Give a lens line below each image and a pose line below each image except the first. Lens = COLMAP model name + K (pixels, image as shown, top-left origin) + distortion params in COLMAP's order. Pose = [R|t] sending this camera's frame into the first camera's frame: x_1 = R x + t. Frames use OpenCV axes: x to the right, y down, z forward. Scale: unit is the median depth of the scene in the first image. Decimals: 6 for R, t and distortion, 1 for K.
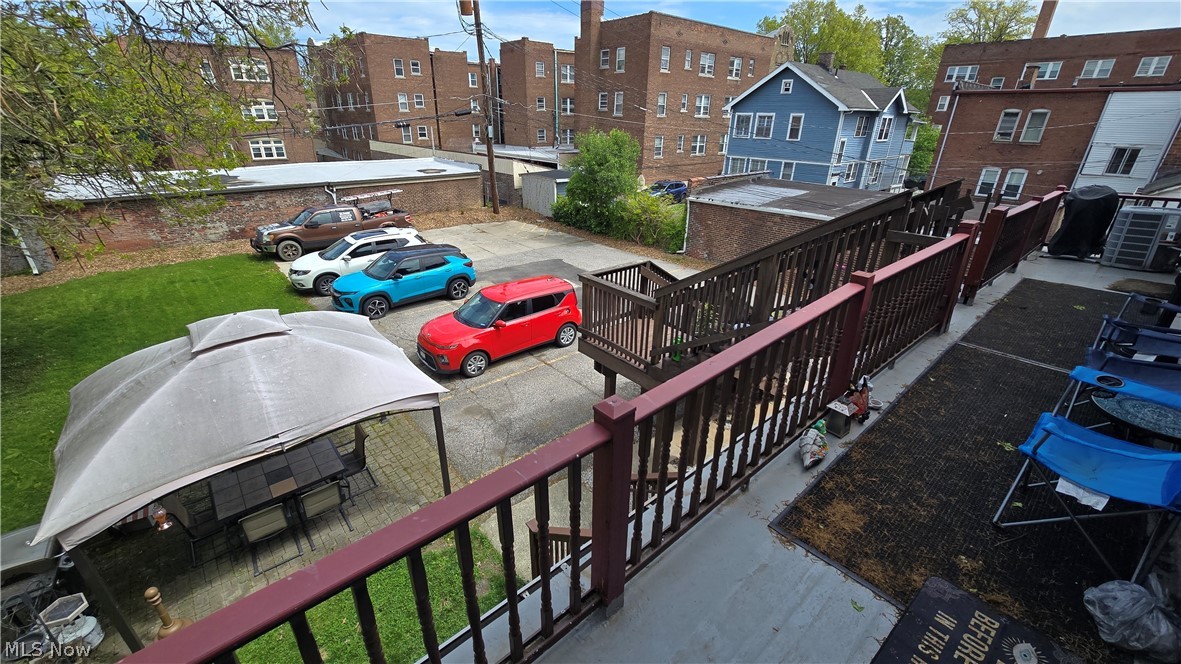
lens RADIAL K [[480.4, 0, 586.9], [0, 480.4, 325.2], [0, 0, 1]] dist [0.000270, 0.000235]
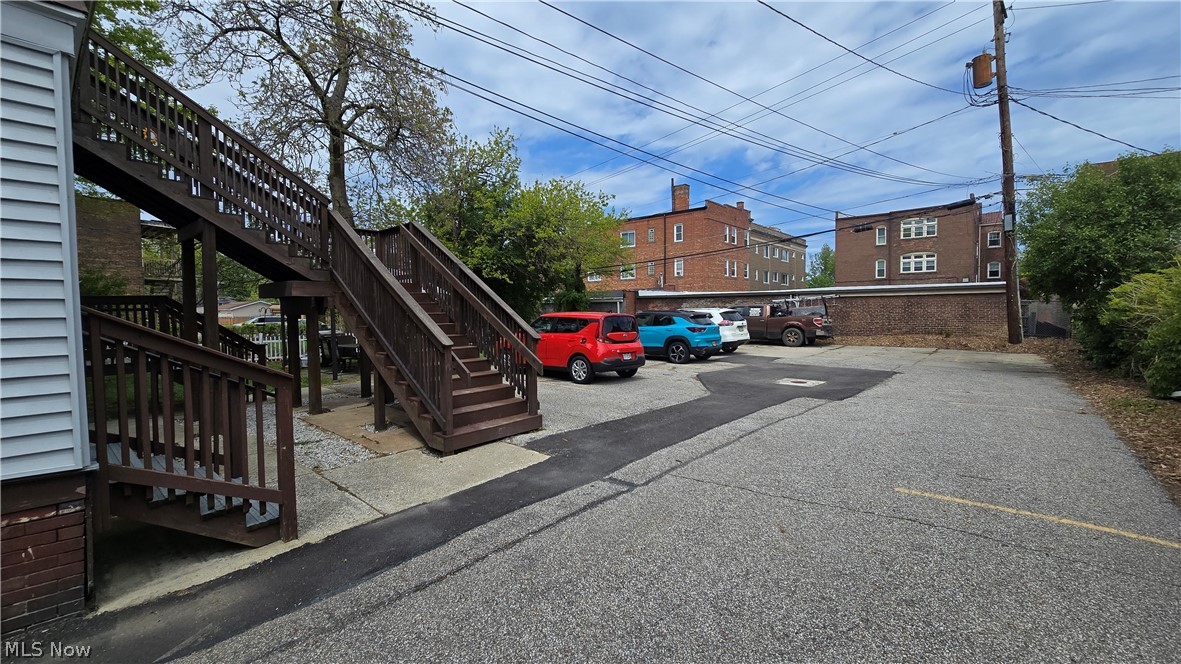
lens RADIAL K [[480.4, 0, 586.9], [0, 480.4, 325.2], [0, 0, 1]] dist [0.000270, 0.000235]
pose [[0.136523, 0.016383, -0.990501, 0.539888], [-0.386110, 0.921671, -0.037974, -0.016809], [0.912294, 0.387626, 0.132155, 0.578603]]
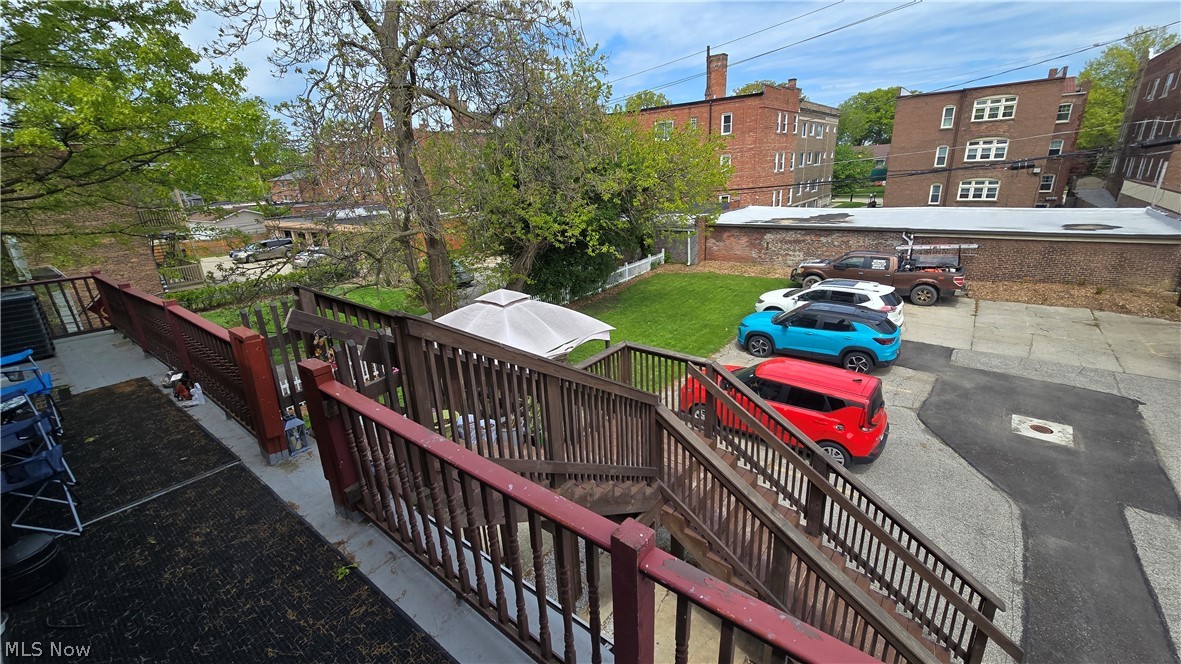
lens RADIAL K [[480.4, 0, 586.9], [0, 480.4, 325.2], [0, 0, 1]] dist [0.000270, 0.000235]
pose [[0.183386, 0.282727, -0.941507, 0.347439], [-0.344665, 0.915445, 0.207767, -0.124371], [0.920639, 0.286403, 0.265326, 0.272735]]
